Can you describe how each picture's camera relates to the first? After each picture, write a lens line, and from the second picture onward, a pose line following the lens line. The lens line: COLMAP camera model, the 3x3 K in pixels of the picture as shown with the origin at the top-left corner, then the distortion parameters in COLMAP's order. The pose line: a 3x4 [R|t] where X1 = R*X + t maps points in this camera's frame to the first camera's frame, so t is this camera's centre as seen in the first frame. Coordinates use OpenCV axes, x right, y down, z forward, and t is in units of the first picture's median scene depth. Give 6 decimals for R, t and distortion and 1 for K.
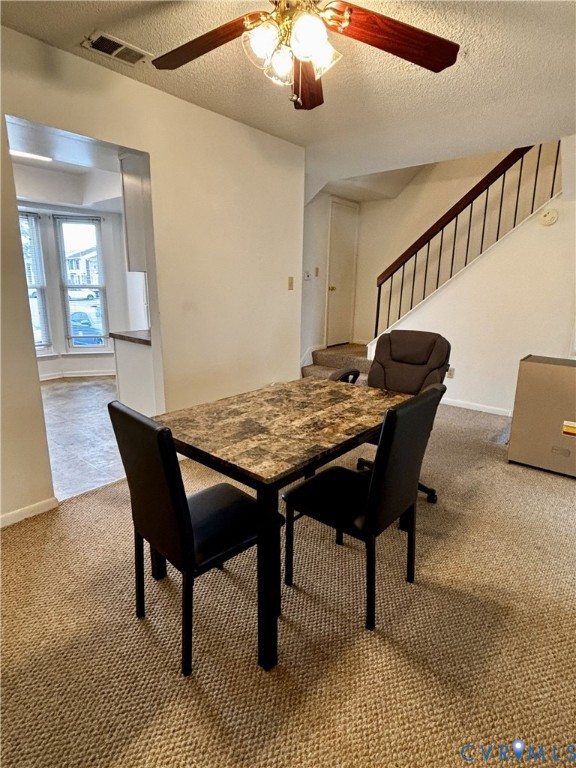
lens RADIAL K [[409.0, 0, 288.0], [0, 409.0, 384.0], [0, 0, 1]] dist [0.004540, -0.001434]
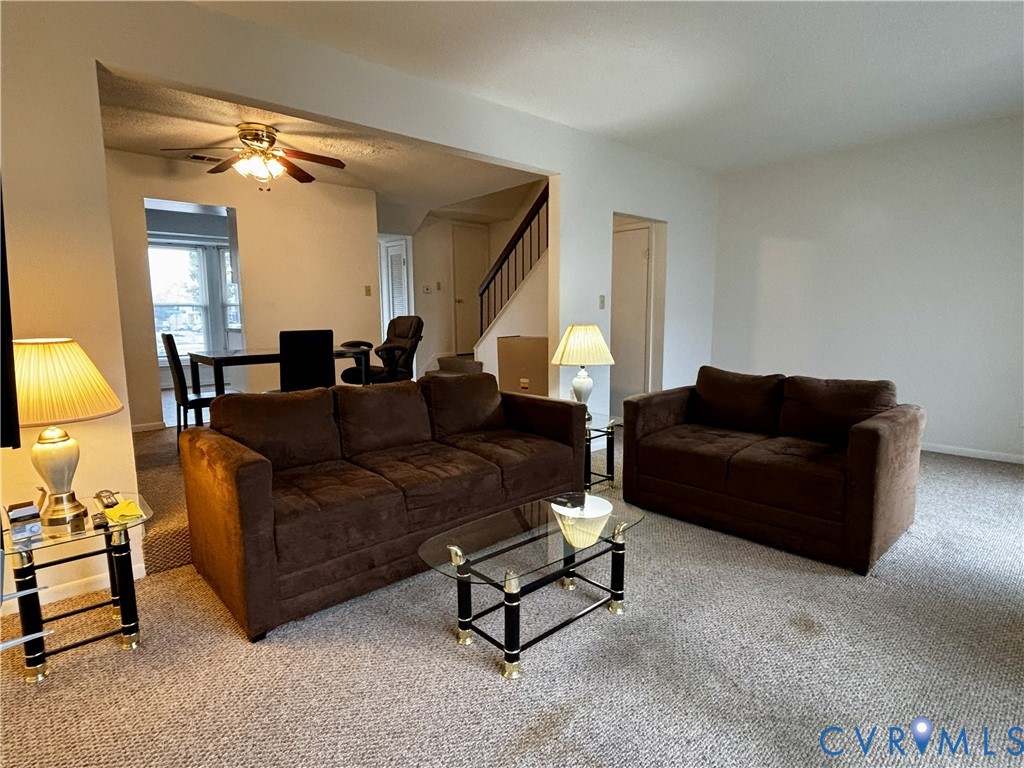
lens RADIAL K [[545.3, 0, 512.0], [0, 545.3, 384.0], [0, 0, 1]] dist [0.004540, -0.001434]
pose [[0.992521, -0.009836, -0.121680, 0.463038], [-0.004881, 0.992754, -0.120062, 0.173431], [0.121979, 0.119758, 0.985281, -0.417724]]
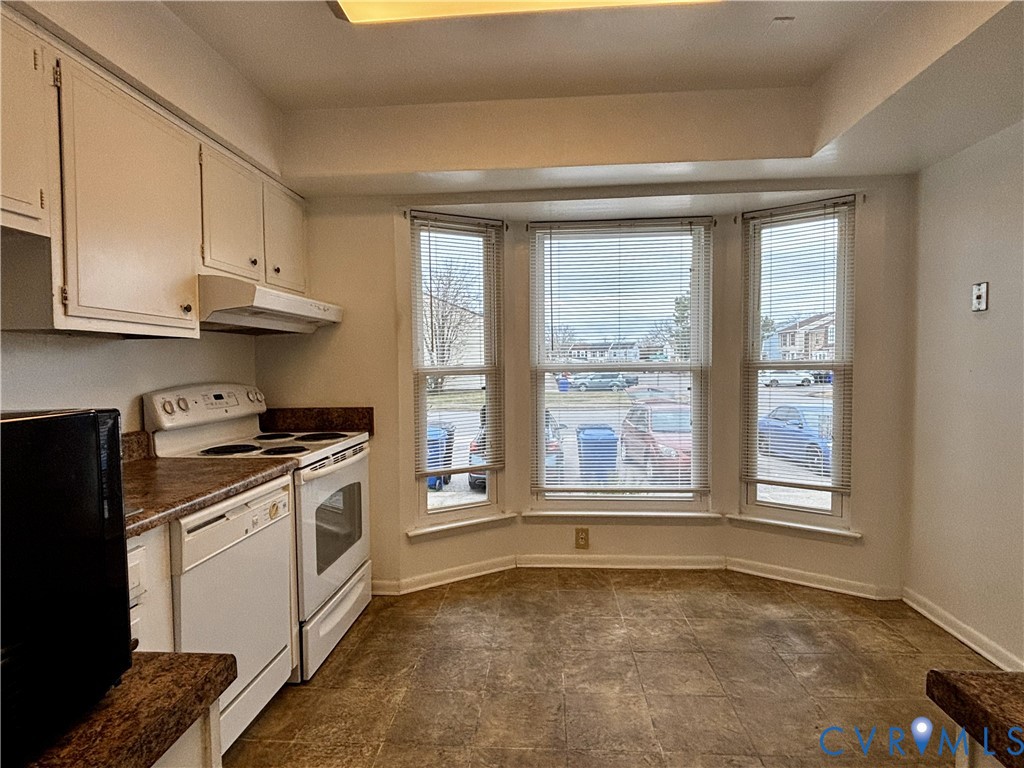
lens RADIAL K [[545.3, 0, 512.0], [0, 545.3, 384.0], [0, 0, 1]] dist [0.004540, -0.001434]
pose [[0.593796, 0.003405, -0.804608, -0.226270], [-0.167112, 0.978707, -0.119186, -0.105481], [0.787070, 0.205232, 0.581722, 0.461965]]
